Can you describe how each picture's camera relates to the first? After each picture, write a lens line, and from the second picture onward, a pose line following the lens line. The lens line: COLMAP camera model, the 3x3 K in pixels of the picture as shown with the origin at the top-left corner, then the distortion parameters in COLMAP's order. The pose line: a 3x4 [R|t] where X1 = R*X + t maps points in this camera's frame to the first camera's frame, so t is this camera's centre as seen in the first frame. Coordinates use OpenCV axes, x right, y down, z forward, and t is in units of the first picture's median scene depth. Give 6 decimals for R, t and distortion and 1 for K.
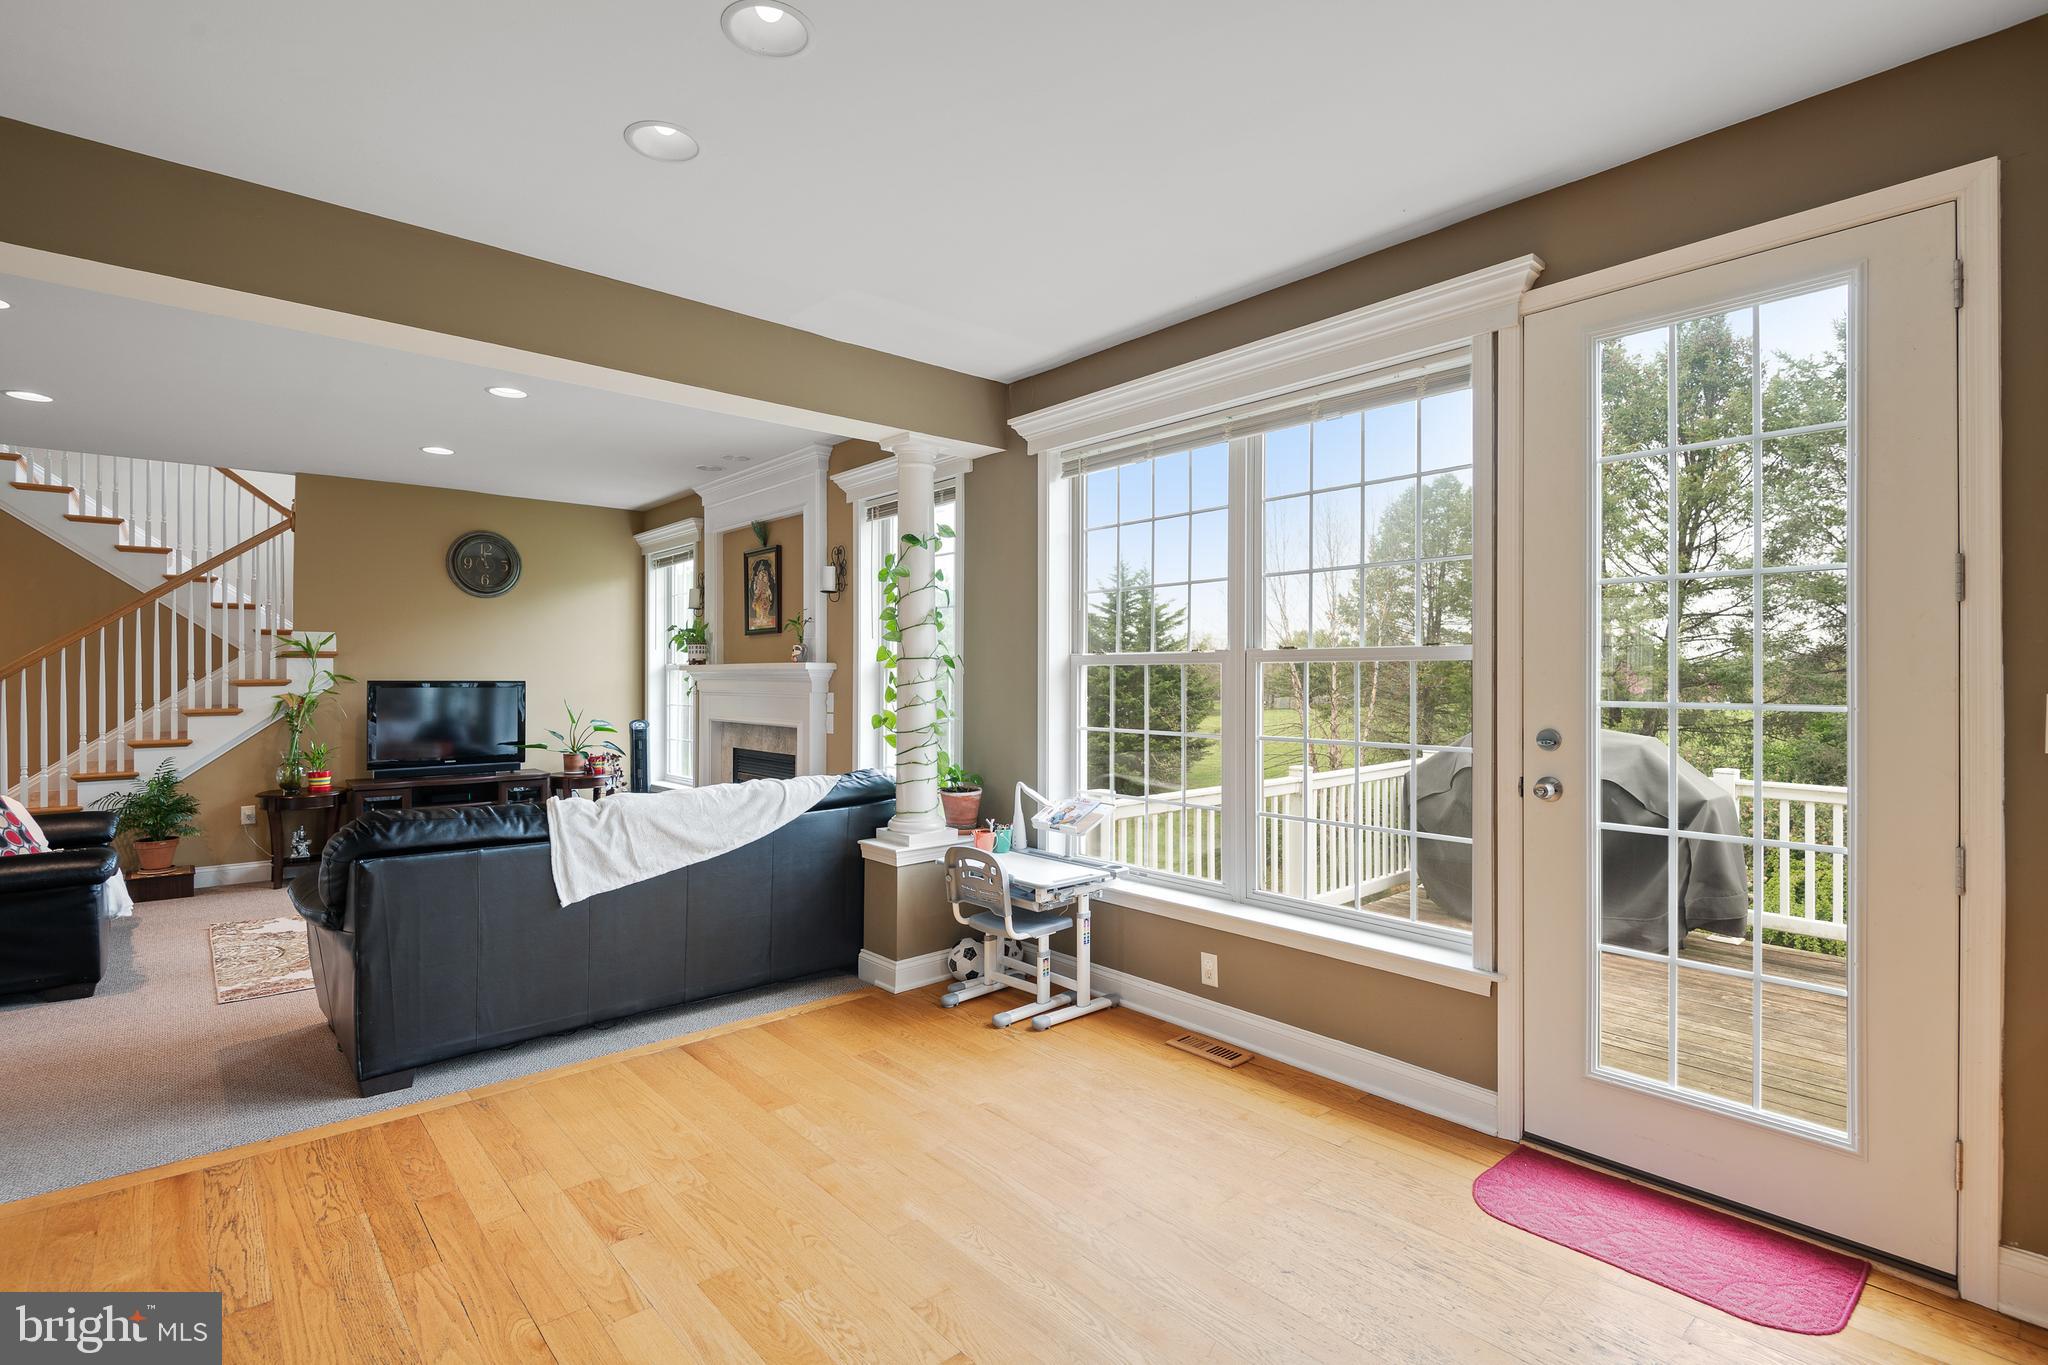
lens RADIAL K [[927.8, 0, 995.7], [0, 927.8, 677.1], [0, 0, 1]] dist [0.022518, -0.008312]
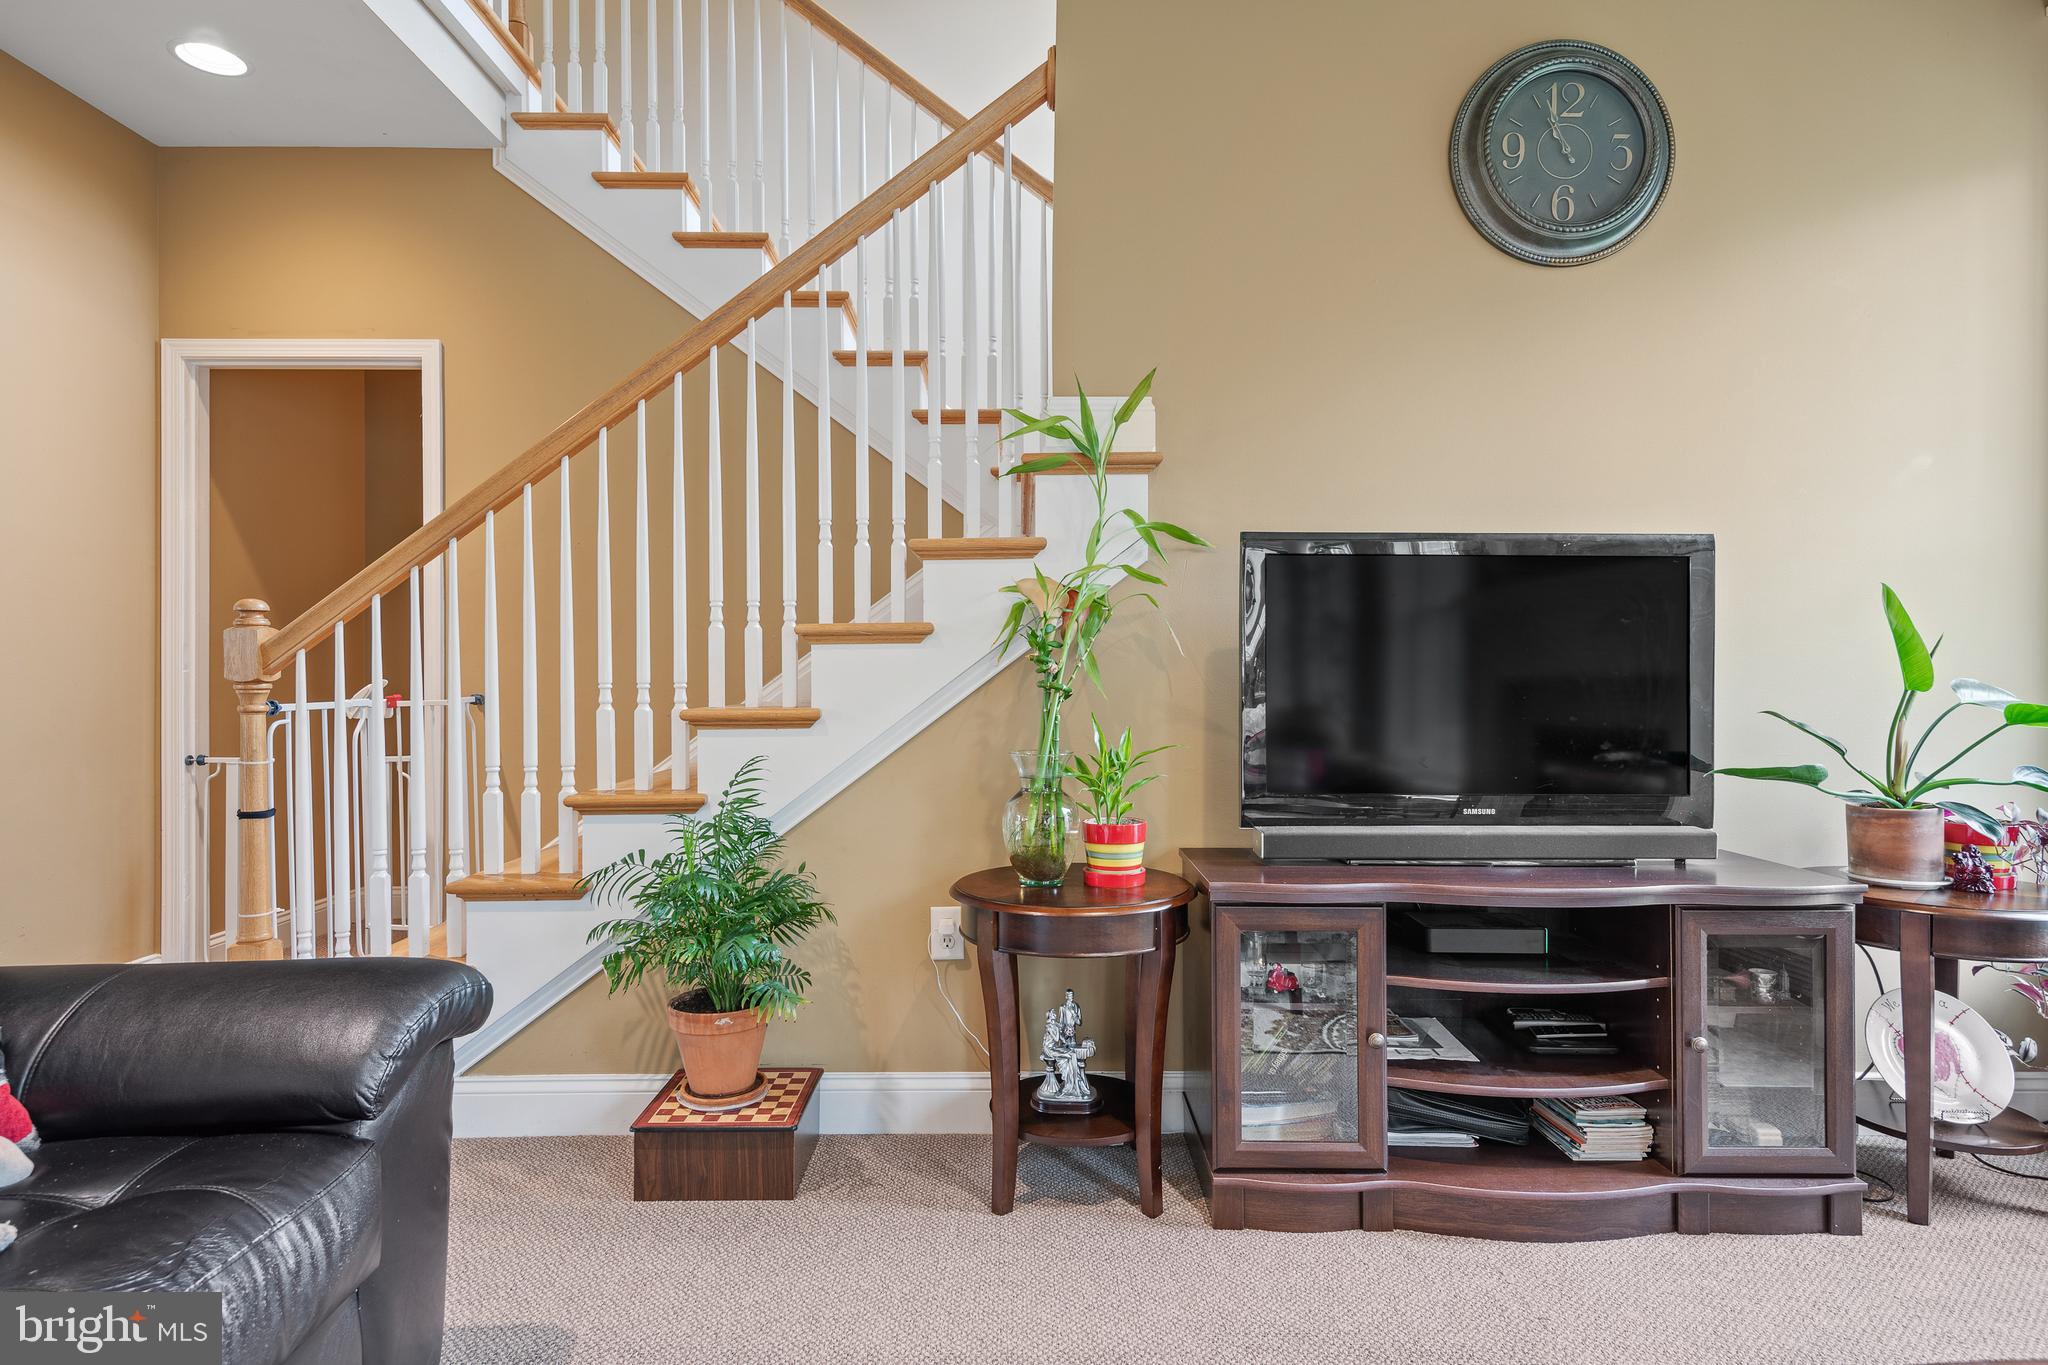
lens RADIAL K [[927.8, 0, 1015.7], [0, 927.8, 694.5], [0, 0, 1]] dist [0.022518, -0.008312]
pose [[0.743922, 0.003842, -0.668255, -0.542038], [0.000533, 0.999980, 0.006343, 0.056655], [0.668266, -0.005075, 0.743905, 0.751217]]
